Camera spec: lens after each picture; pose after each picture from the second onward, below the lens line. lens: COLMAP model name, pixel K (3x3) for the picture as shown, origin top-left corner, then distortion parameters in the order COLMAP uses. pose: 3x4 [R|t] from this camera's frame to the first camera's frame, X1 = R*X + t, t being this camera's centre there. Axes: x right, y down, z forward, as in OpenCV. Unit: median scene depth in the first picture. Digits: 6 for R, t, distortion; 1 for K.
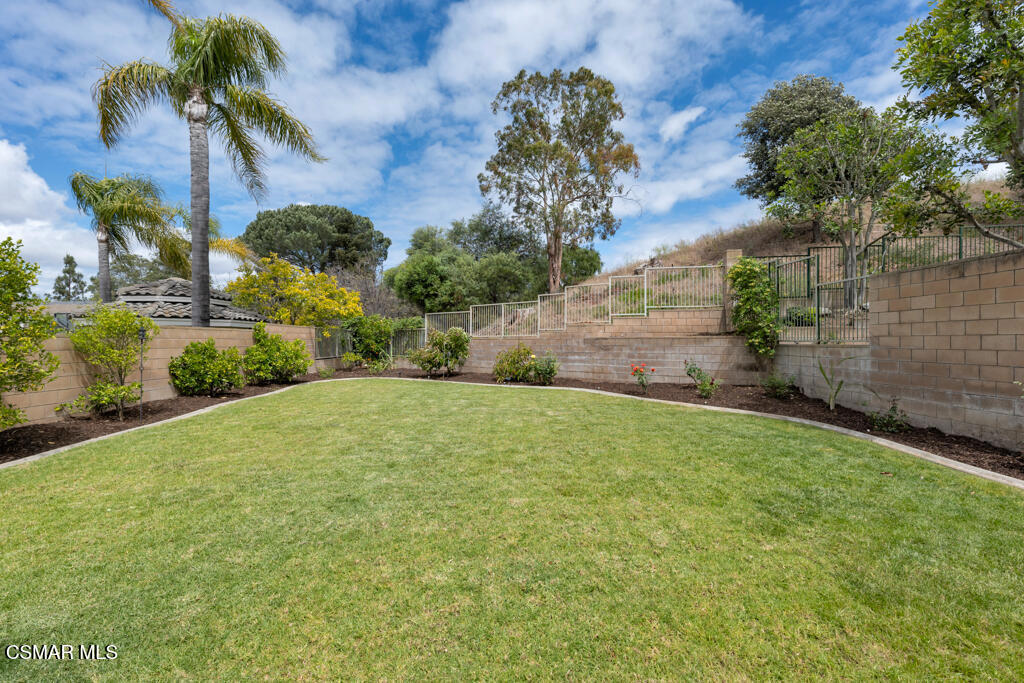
lens RADIAL K [[463.2, 0, 506.0], [0, 463.2, 340.2], [0, 0, 1]] dist [0.004668, 0.000038]
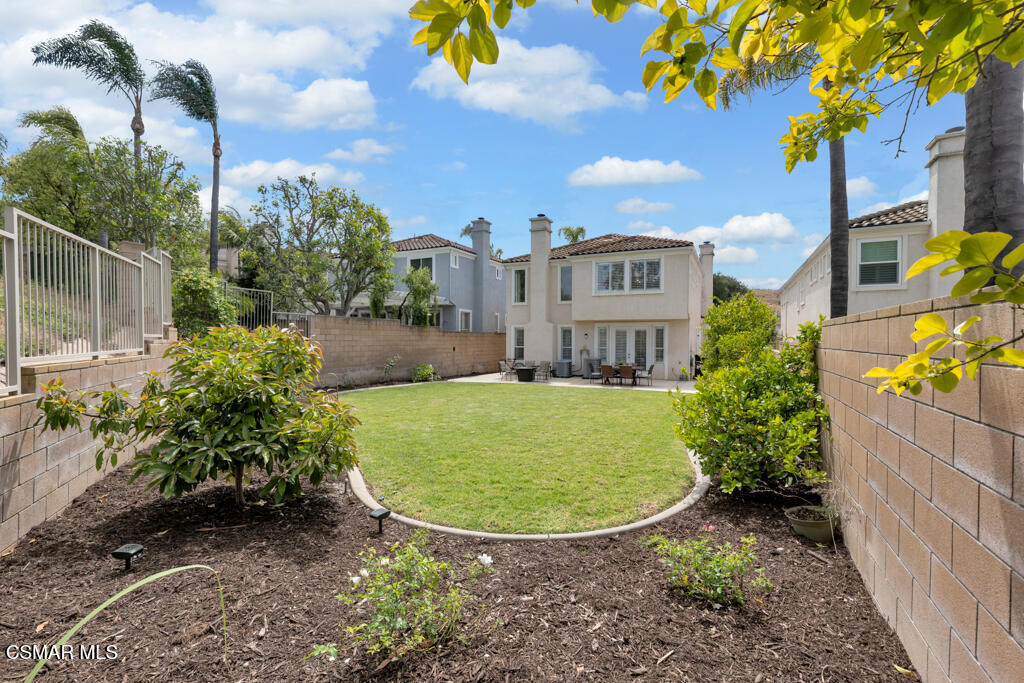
lens RADIAL K [[463.2, 0, 506.1], [0, 463.2, 346.6], [0, 0, 1]] dist [0.004668, 0.000038]
pose [[-0.896017, -0.008677, 0.443935, -0.459129], [-0.002715, 0.999897, 0.014065, -0.022413], [-0.444012, 0.011397, -0.895948, 1.399159]]
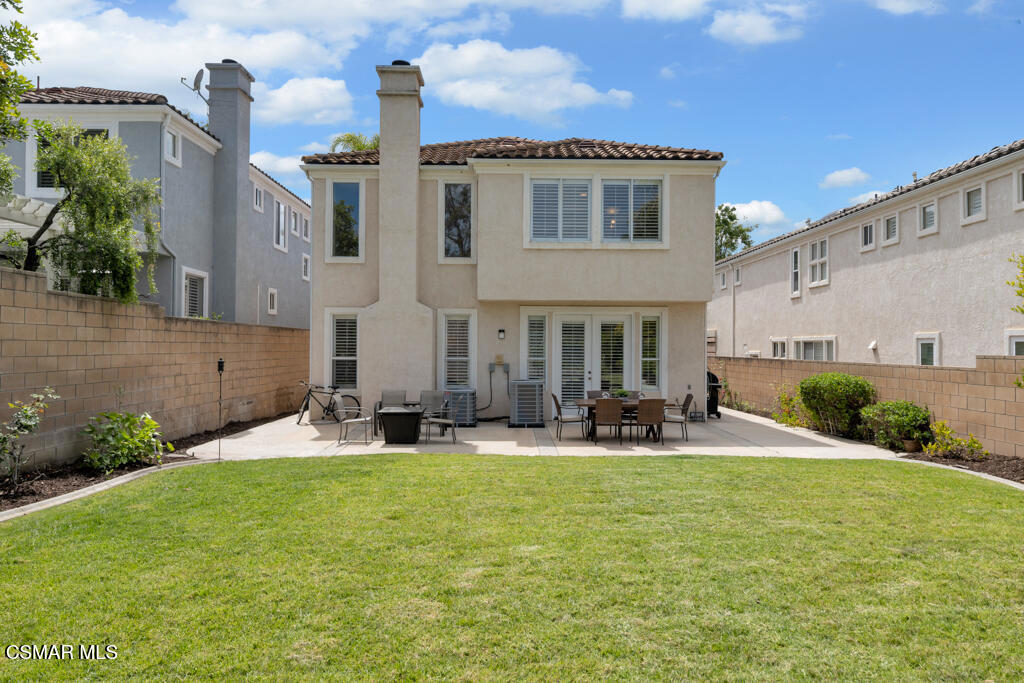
lens RADIAL K [[695.4, 0, 512.9], [0, 695.4, 337.2], [0, 0, 1]] dist [0.003487, -0.000306]
pose [[-0.999901, -0.003448, -0.013676, 0.035876], [-0.003243, 0.999883, -0.014955, -0.015585], [0.013726, -0.014909, -0.999795, 0.931912]]
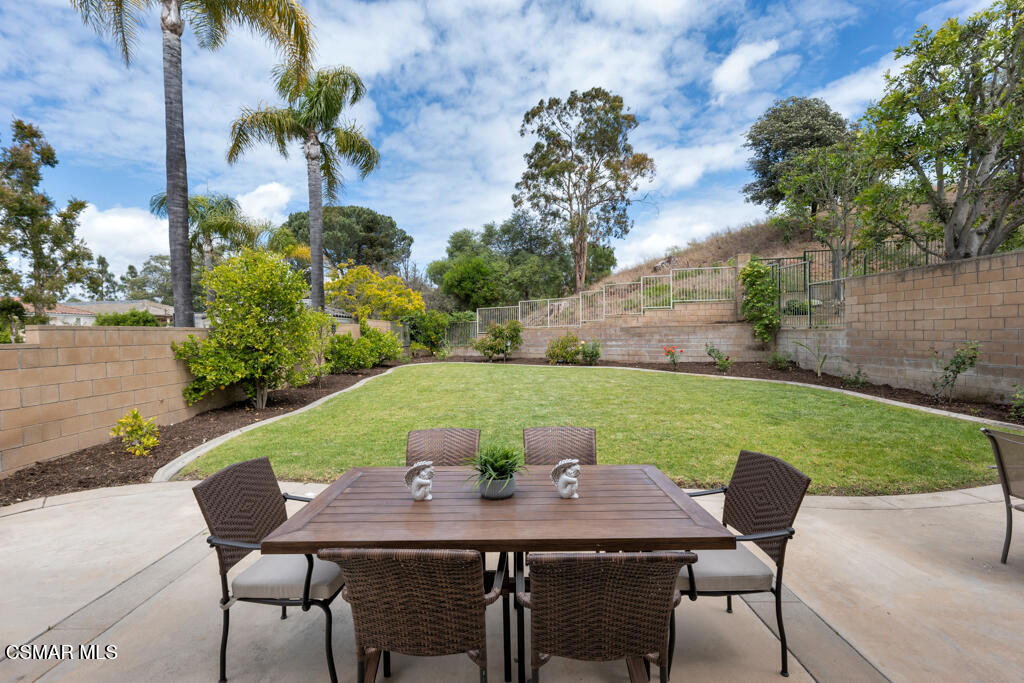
lens RADIAL K [[463.2, 0, 503.3], [0, 463.2, 337.2], [0, 0, 1]] dist [0.004668, 0.000038]
pose [[0.999833, -0.014362, -0.011326, -0.132454], [0.014499, 0.999822, 0.012091, 0.002763], [0.011151, -0.012253, 0.999863, -0.236369]]
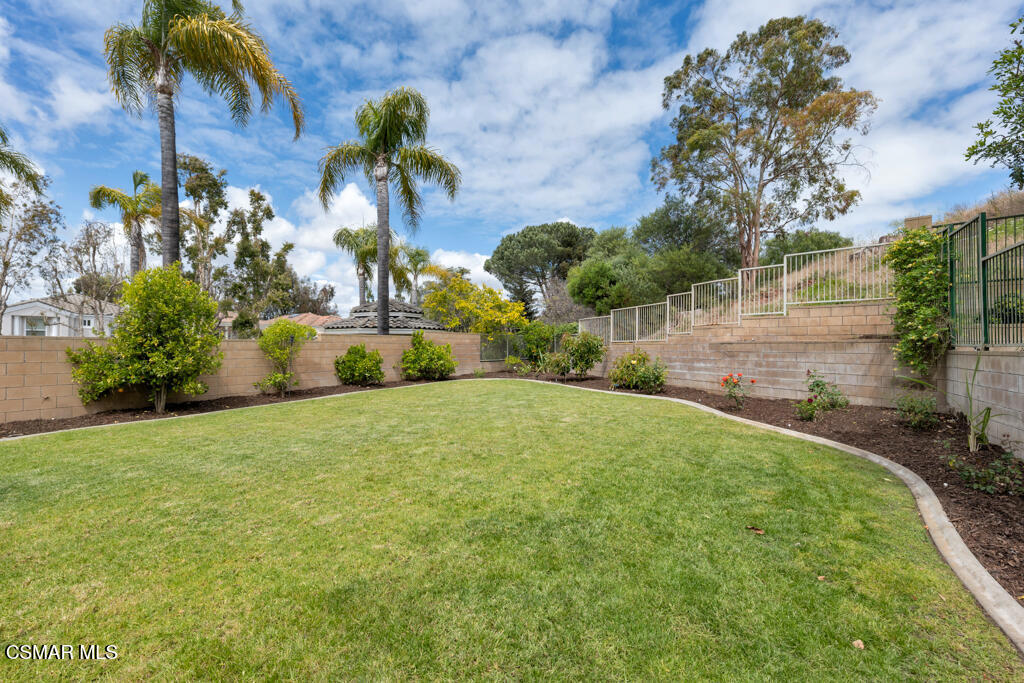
lens RADIAL K [[463.2, 0, 486.8], [0, 463.2, 345.0], [0, 0, 1]] dist [0.004668, 0.000038]
pose [[0.838907, 0.001674, -0.544272, 0.303499], [-0.002100, 0.999998, -0.000161, 0.001018], [0.544271, 0.001278, 0.838909, 0.048058]]
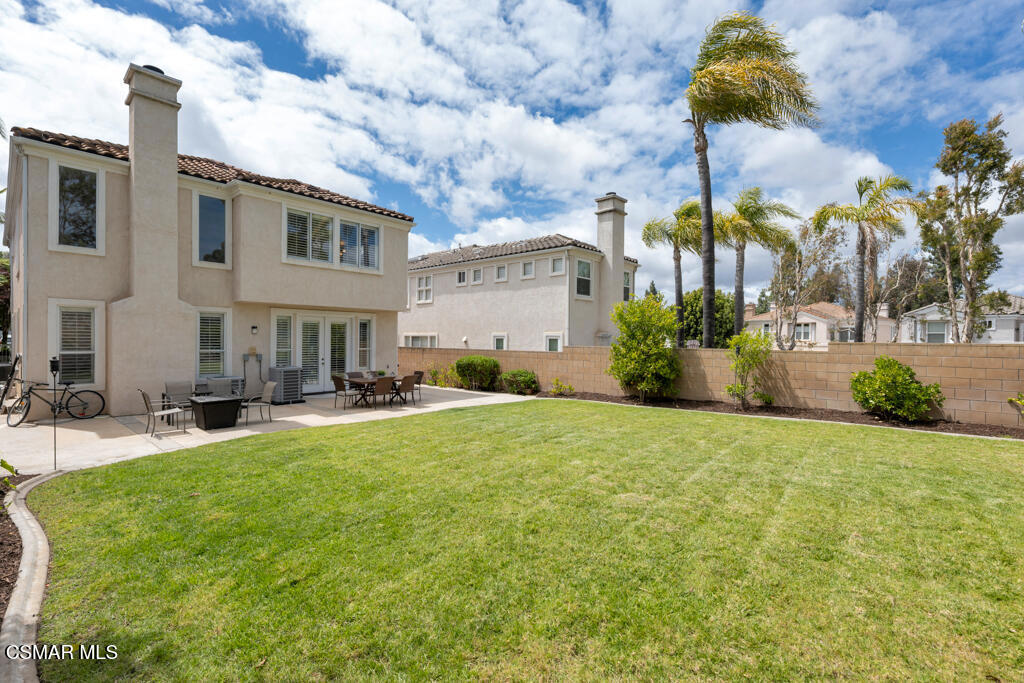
lens RADIAL K [[463.2, 0, 518.7], [0, 463.2, 341.6], [0, 0, 1]] dist [0.004668, 0.000038]
pose [[-0.652734, -0.000618, -0.757587, 0.417803], [-0.008018, 0.999949, 0.006093, -0.024968], [0.757544, 0.010051, -0.652706, 0.788080]]
